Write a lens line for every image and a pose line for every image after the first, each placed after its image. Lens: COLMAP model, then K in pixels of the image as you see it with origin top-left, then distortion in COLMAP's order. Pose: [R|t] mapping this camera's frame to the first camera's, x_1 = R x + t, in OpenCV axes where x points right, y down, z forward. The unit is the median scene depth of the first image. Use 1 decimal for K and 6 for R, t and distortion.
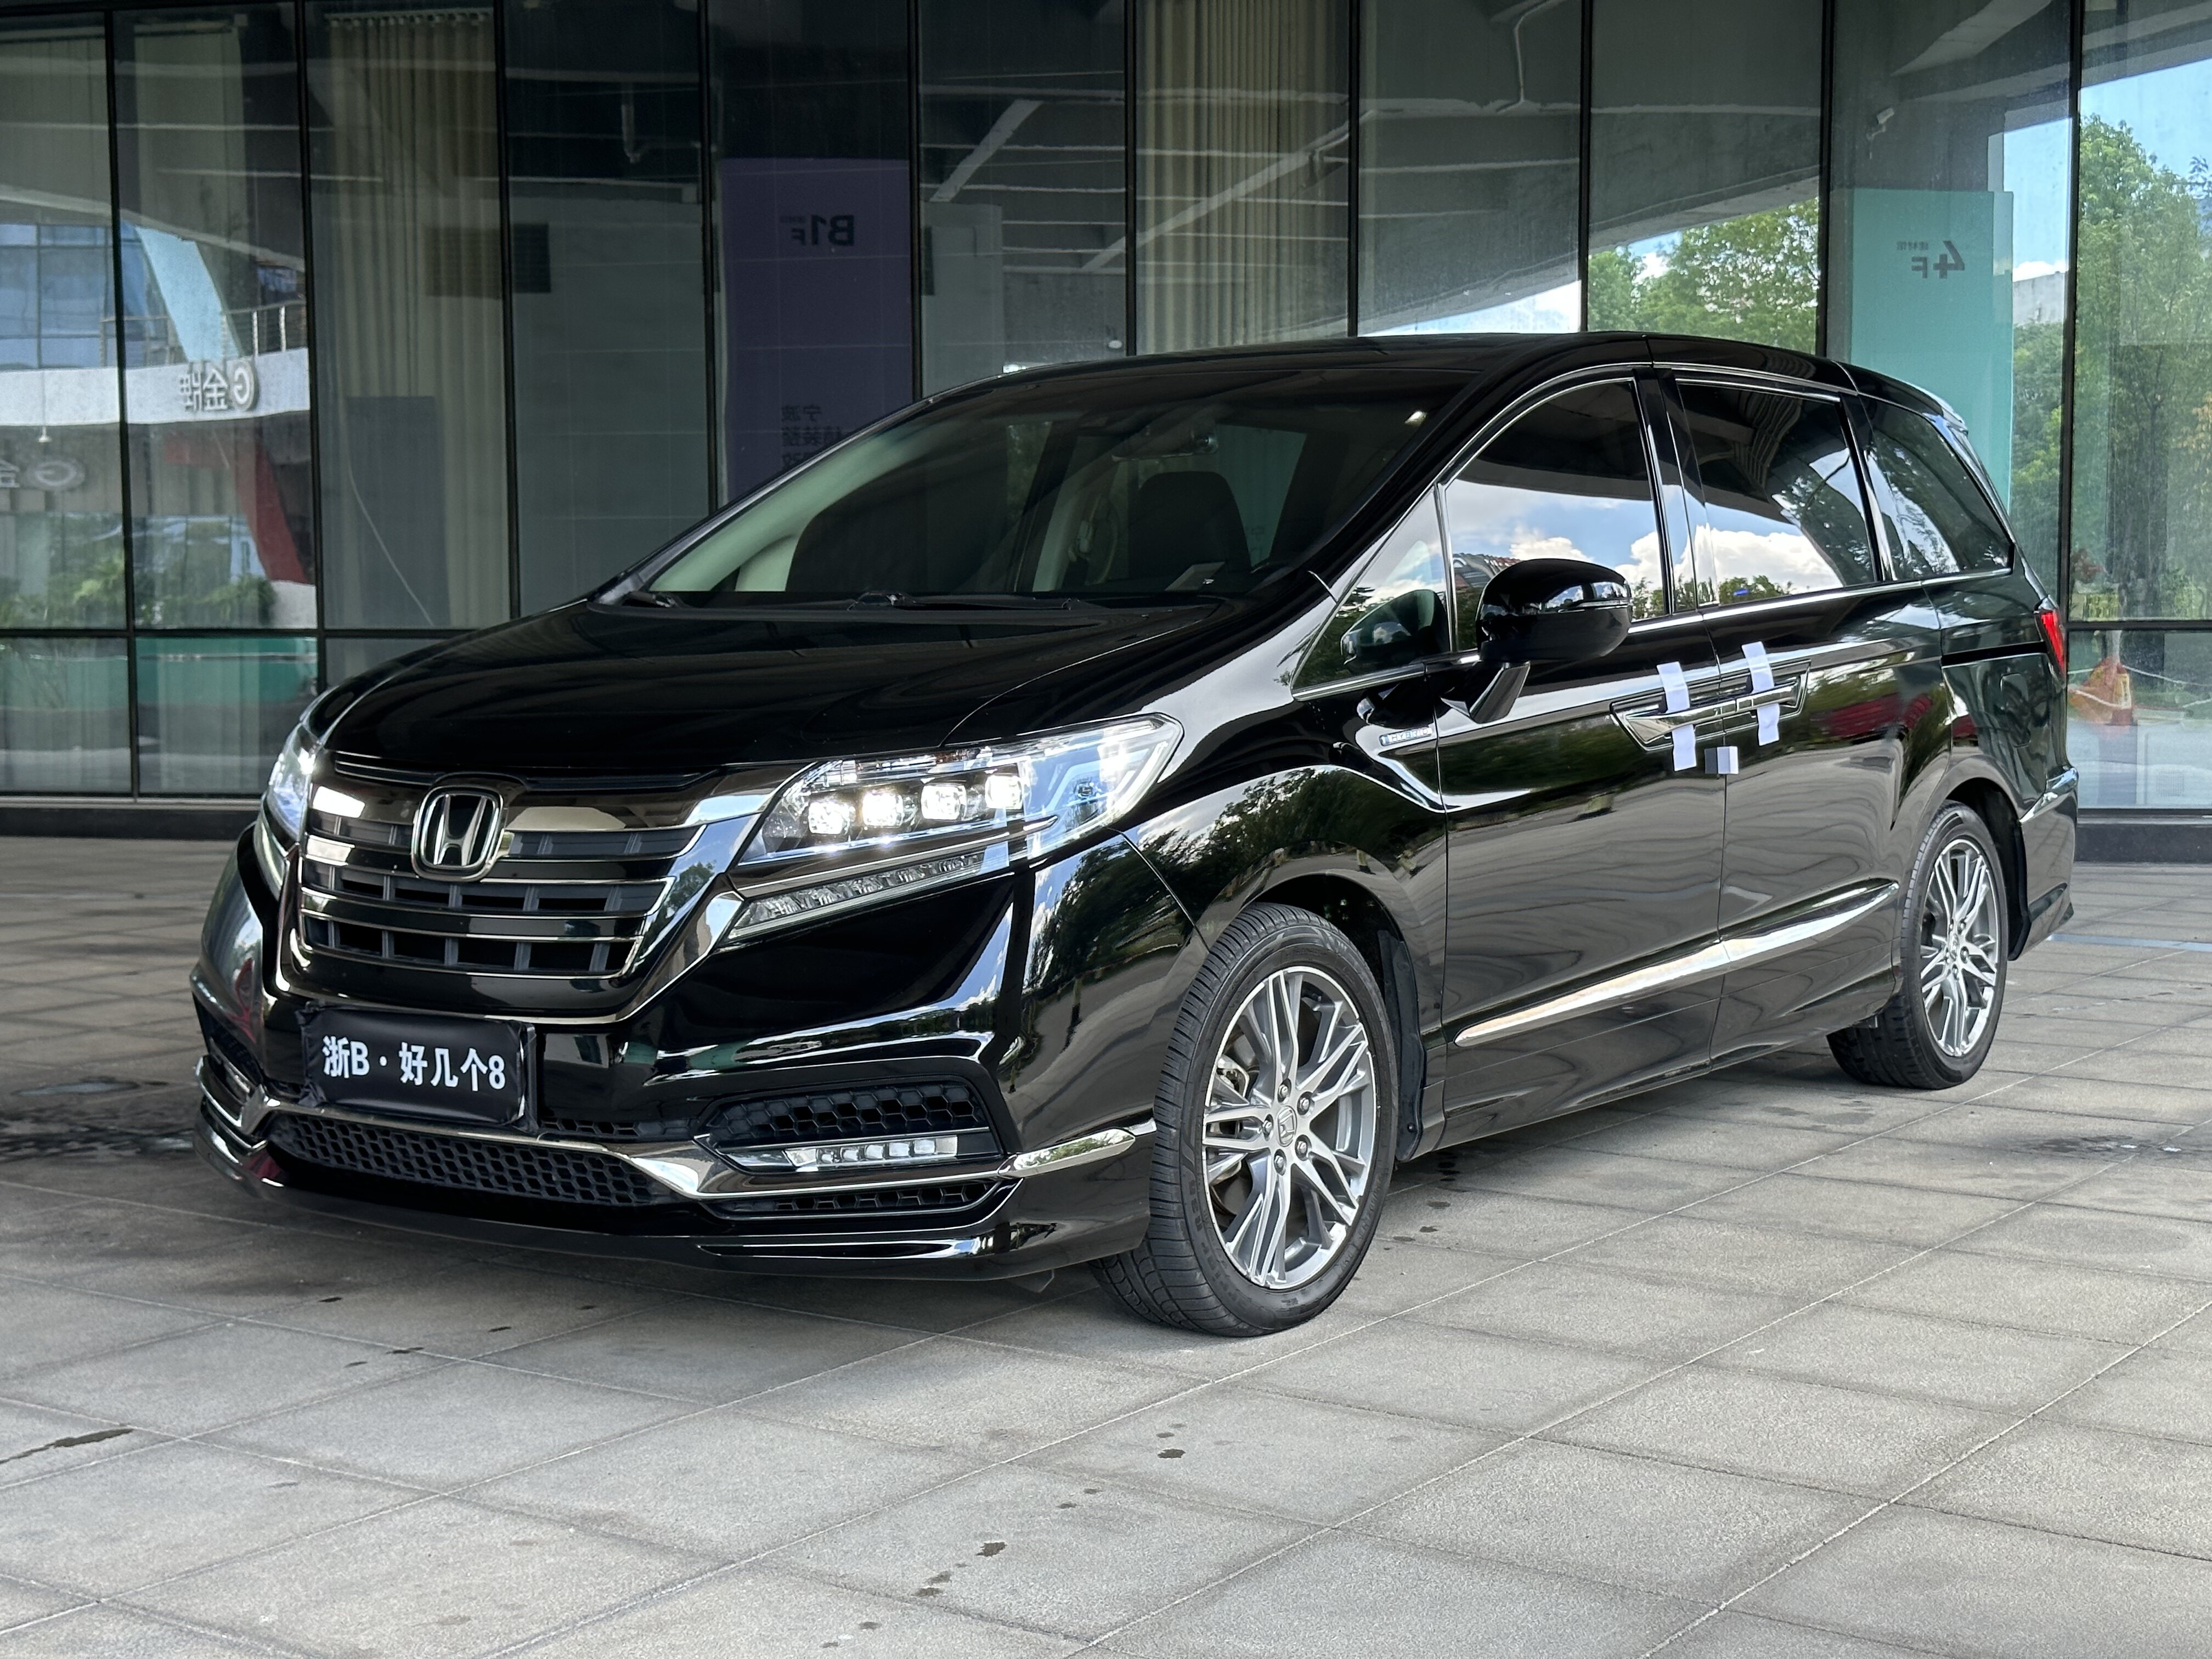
lens RADIAL K [[3115.3, 0, 1106.0], [0, 3115.3, 829.5], [0, 0, 1]] dist [0.138632, 0.022356]
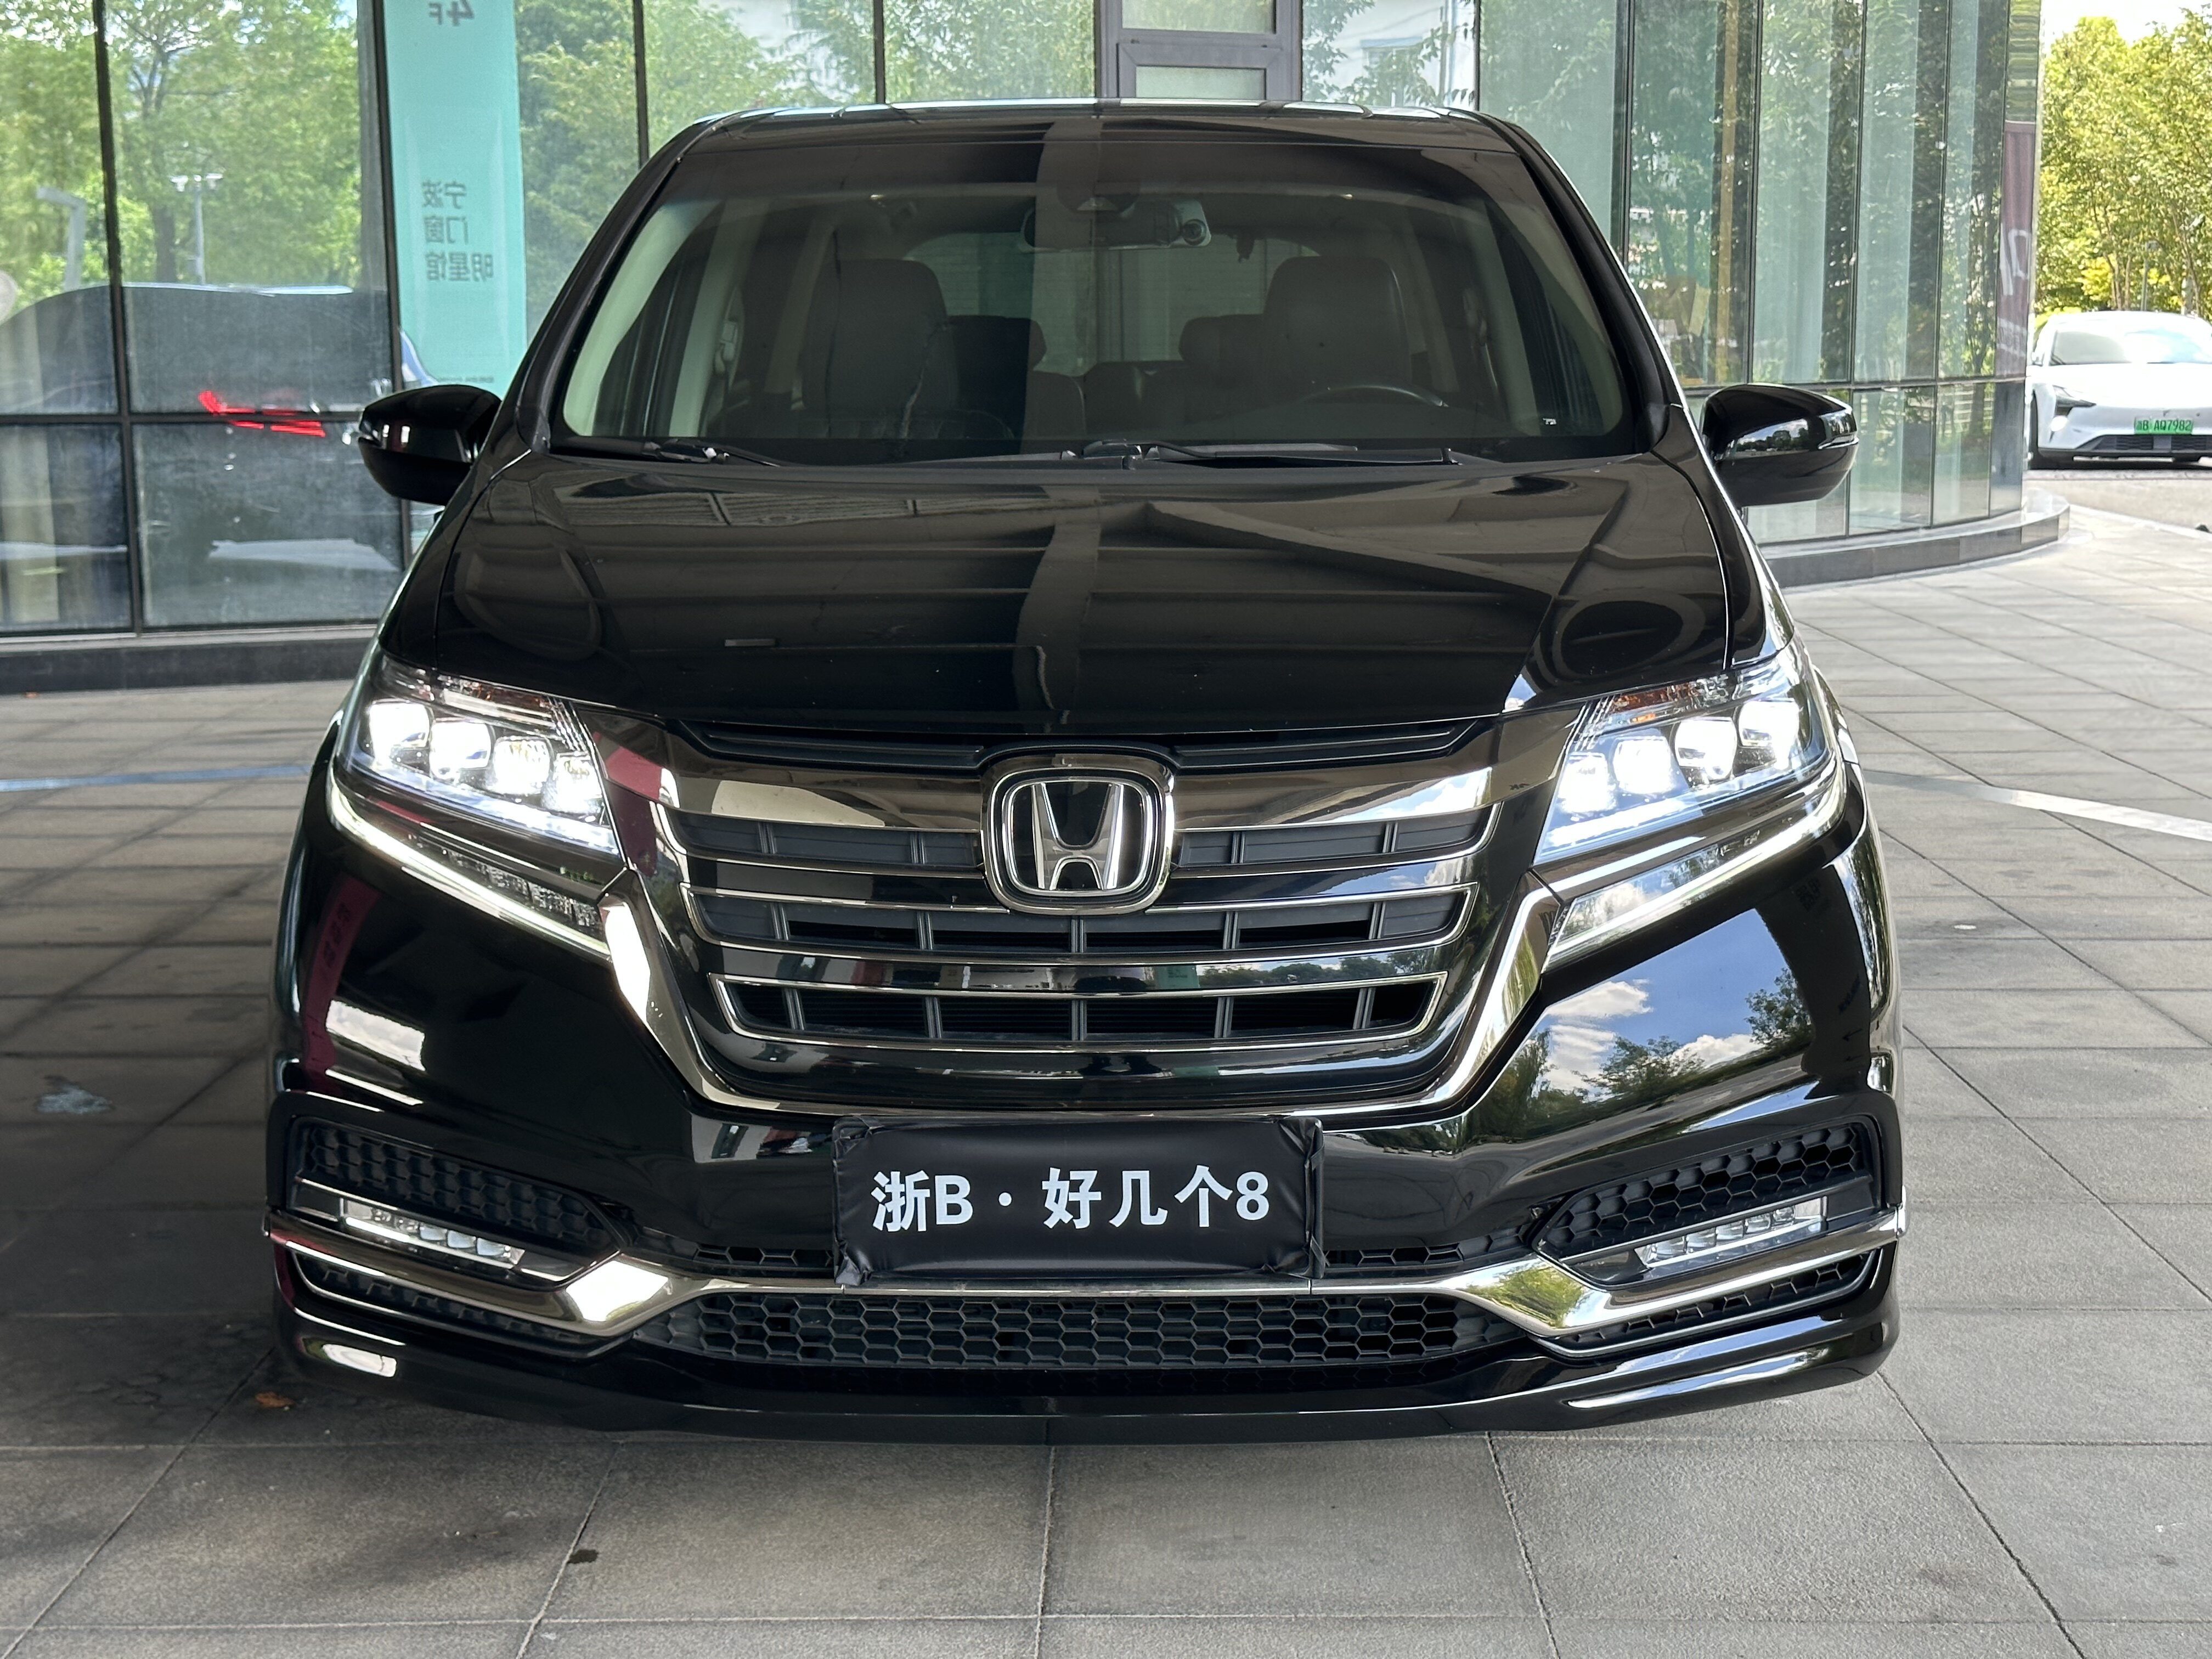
lens RADIAL K [[3115.3, 0, 1106.0], [0, 3115.3, 829.5], [0, 0, 1]] dist [0.138632, 0.022356]
pose [[0.817708, -0.087515, 0.568941, -0.574298], [0.043279, 0.994925, 0.090837, -0.060214], [-0.574004, -0.049655, 0.817346, 0.464260]]
